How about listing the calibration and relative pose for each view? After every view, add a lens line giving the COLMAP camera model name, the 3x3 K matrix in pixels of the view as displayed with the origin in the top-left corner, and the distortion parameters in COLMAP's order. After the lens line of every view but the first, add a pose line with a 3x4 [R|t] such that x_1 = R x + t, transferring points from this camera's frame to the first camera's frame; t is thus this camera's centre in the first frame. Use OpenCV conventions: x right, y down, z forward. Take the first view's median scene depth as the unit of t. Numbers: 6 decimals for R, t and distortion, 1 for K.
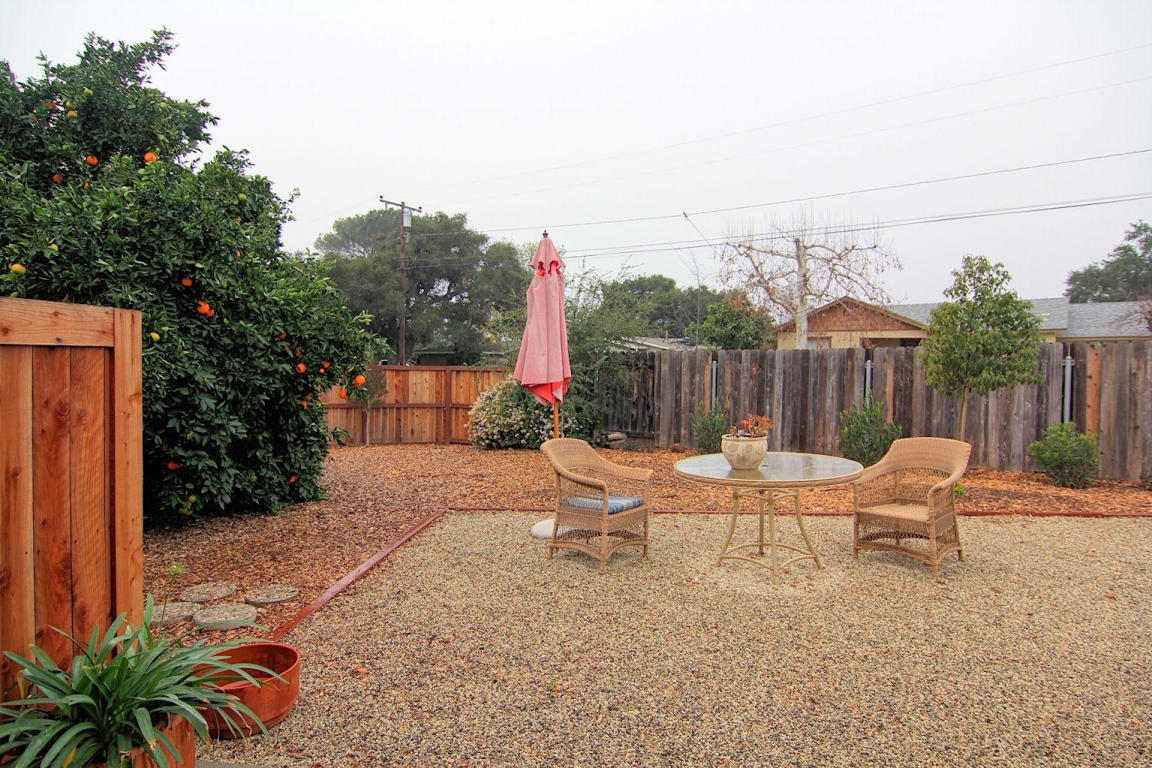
lens RADIAL K [[645.0, 0, 582.8], [0, 645.0, 379.2], [0, 0, 1]] dist [-0.011665, -0.008295]
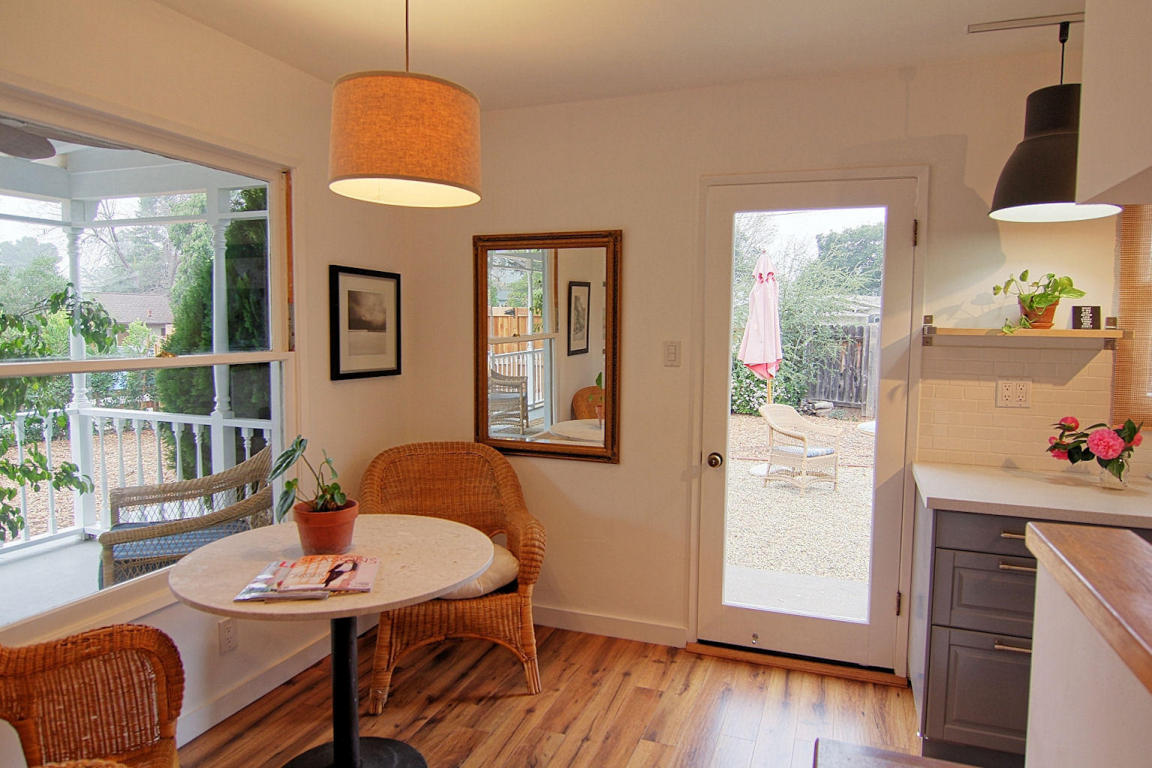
lens RADIAL K [[738.0, 0, 576.0], [0, 738.0, 384.0], [0, 0, 1]] dist [-0.008147, -0.001006]
pose [[0.959624, 0.021584, -0.280455, 0.000997], [-0.003920, 0.997981, 0.063391, -0.023274], [0.281257, -0.059732, 0.957772, -0.295984]]
